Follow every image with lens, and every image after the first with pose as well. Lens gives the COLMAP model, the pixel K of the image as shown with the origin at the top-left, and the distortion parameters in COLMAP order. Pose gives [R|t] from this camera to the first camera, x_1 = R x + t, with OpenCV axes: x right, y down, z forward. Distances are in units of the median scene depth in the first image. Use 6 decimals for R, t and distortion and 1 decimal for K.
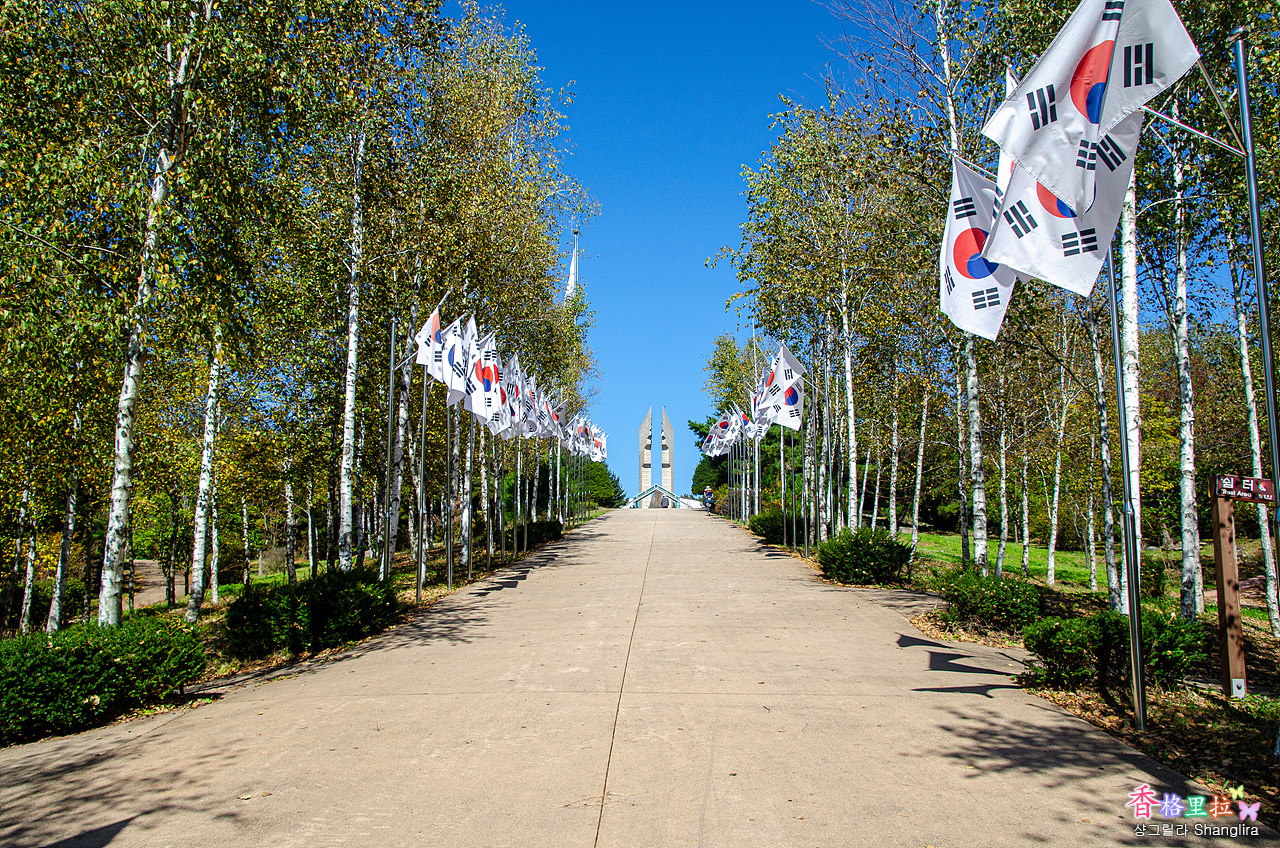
lens RADIAL K [[1123.5, 0, 640.0], [0, 1123.5, 424.0], [0, 0, 1]] dist [-0.123385, 0.144271]
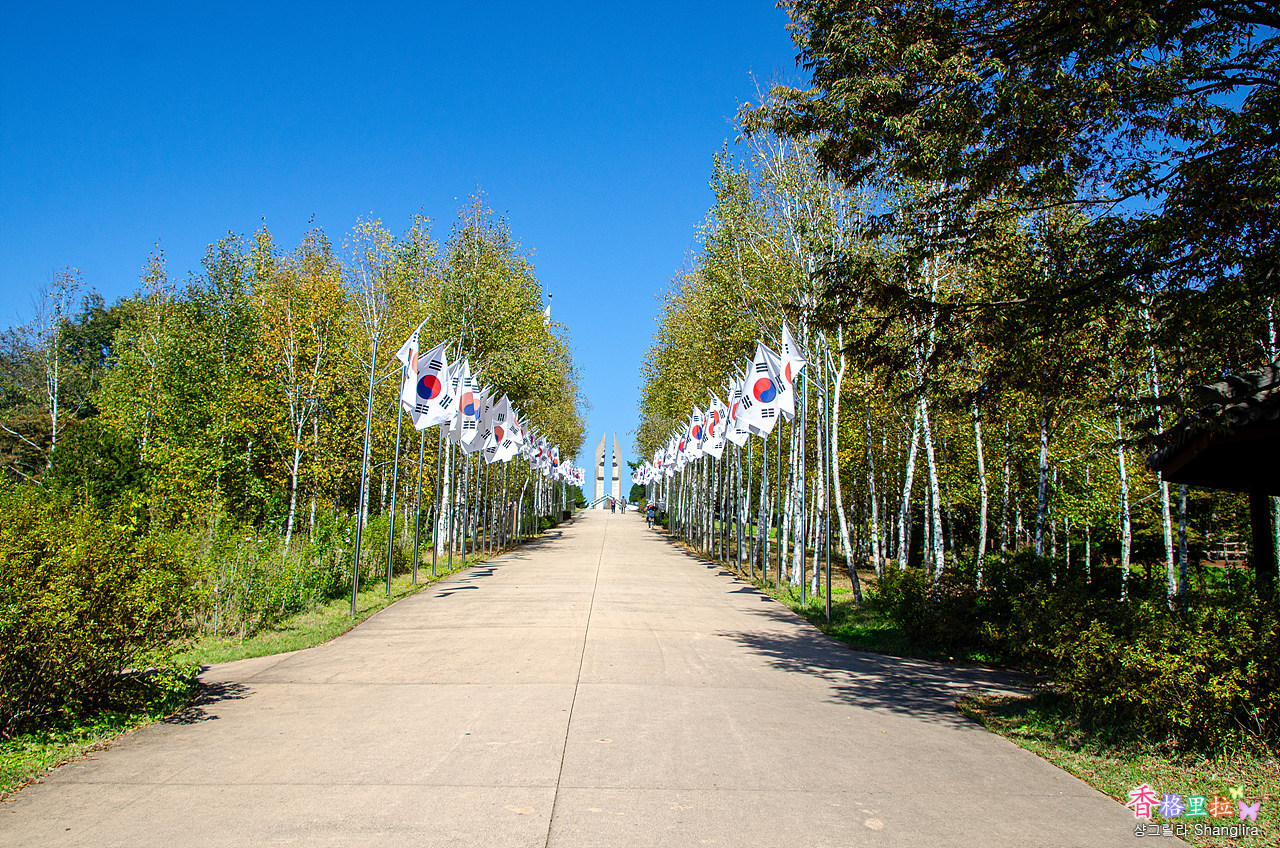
lens RADIAL K [[1123.5, 0, 640.0], [0, 1123.5, 424.0], [0, 0, 1]] dist [-0.123385, 0.144271]
pose [[0.998818, 0.023859, 0.042359, -0.006647], [-0.023668, 0.999707, -0.004999, -0.027126], [-0.042466, 0.003991, 0.999090, -0.405566]]
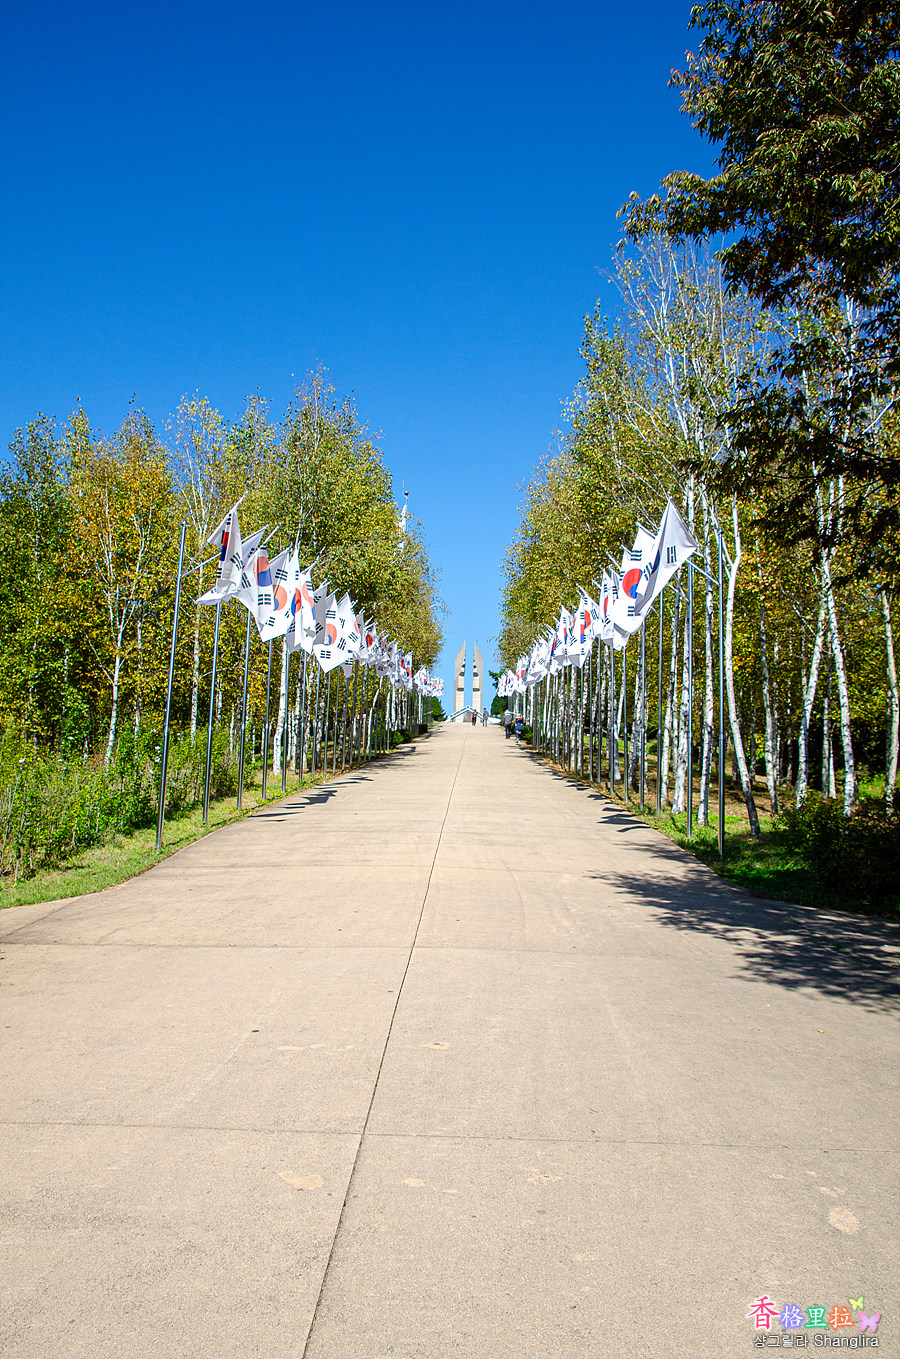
lens RADIAL K [[1192.8, 0, 450.0], [0, 1192.8, 679.5], [0, 0, 1]] dist [-0.123385, 0.144271]
pose [[0.999744, 0.022621, -0.001093, -0.005644], [-0.022567, 0.999091, 0.036165, -0.026469], [0.001910, -0.036131, 0.999345, -0.393493]]
